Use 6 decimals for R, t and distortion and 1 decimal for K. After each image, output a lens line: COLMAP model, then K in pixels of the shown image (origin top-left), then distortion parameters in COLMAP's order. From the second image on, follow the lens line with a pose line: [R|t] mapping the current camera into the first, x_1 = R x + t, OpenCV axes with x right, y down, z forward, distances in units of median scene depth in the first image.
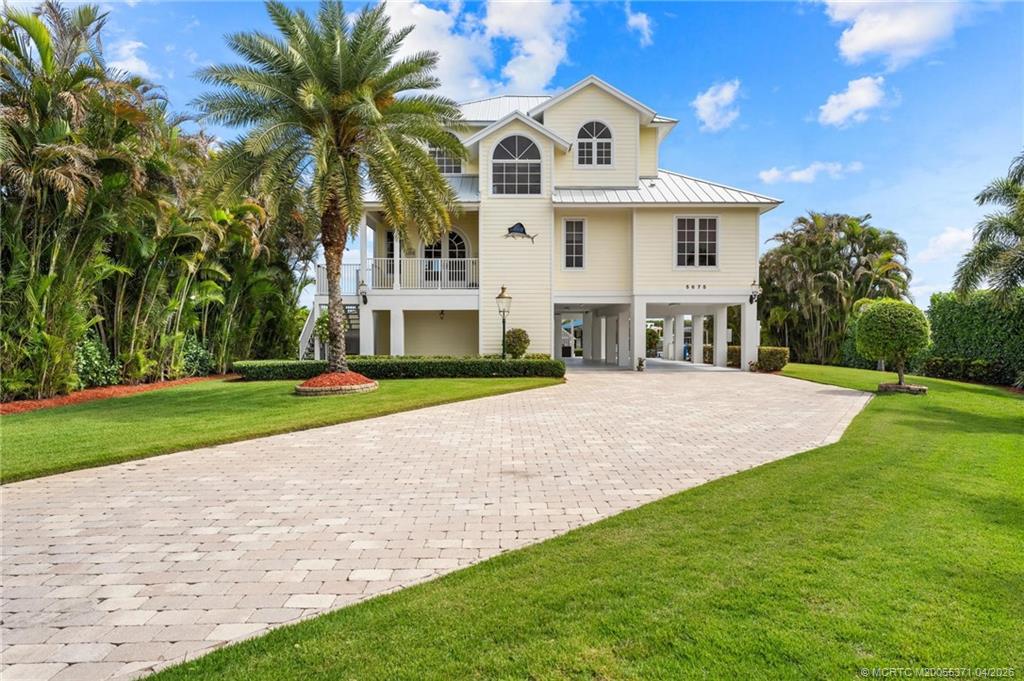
lens RADIAL K [[625.4, 0, 512.0], [0, 625.4, 340.5], [0, 0, 1]] dist [-0.000455, -0.000118]
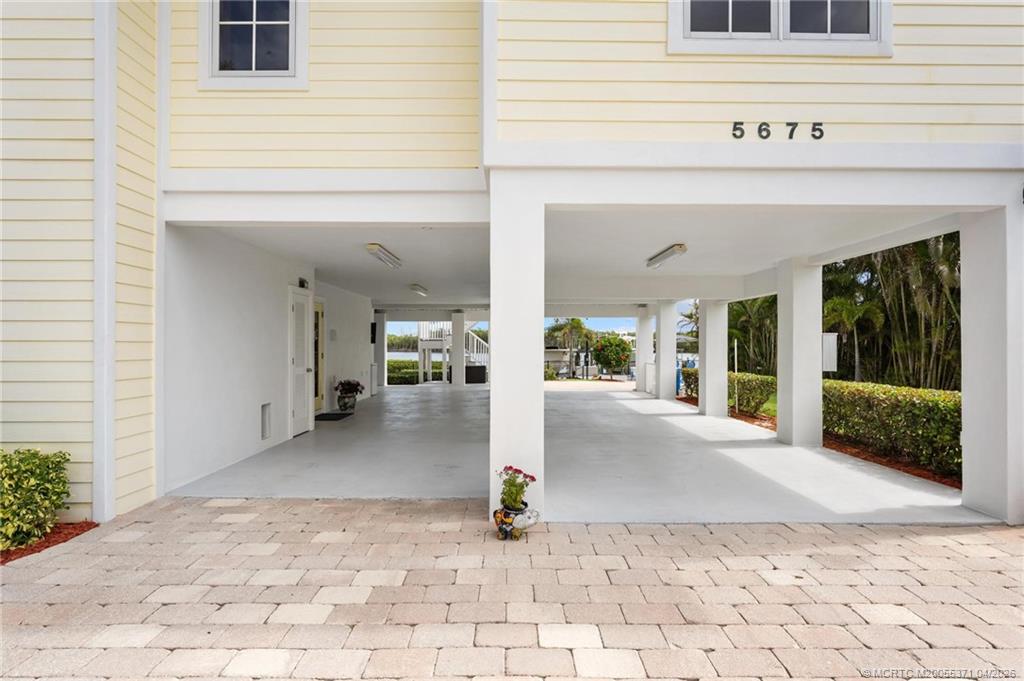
lens RADIAL K [[519.0, 0, 512.0], [0, 519.0, 340.5], [0, 0, 1]] dist [0.000189, 0.000007]
pose [[0.999988, 0.002789, -0.003936, 0.199443], [-0.002855, 0.999854, -0.016867, -0.010863], [0.003888, 0.016878, 0.999850, 0.803797]]
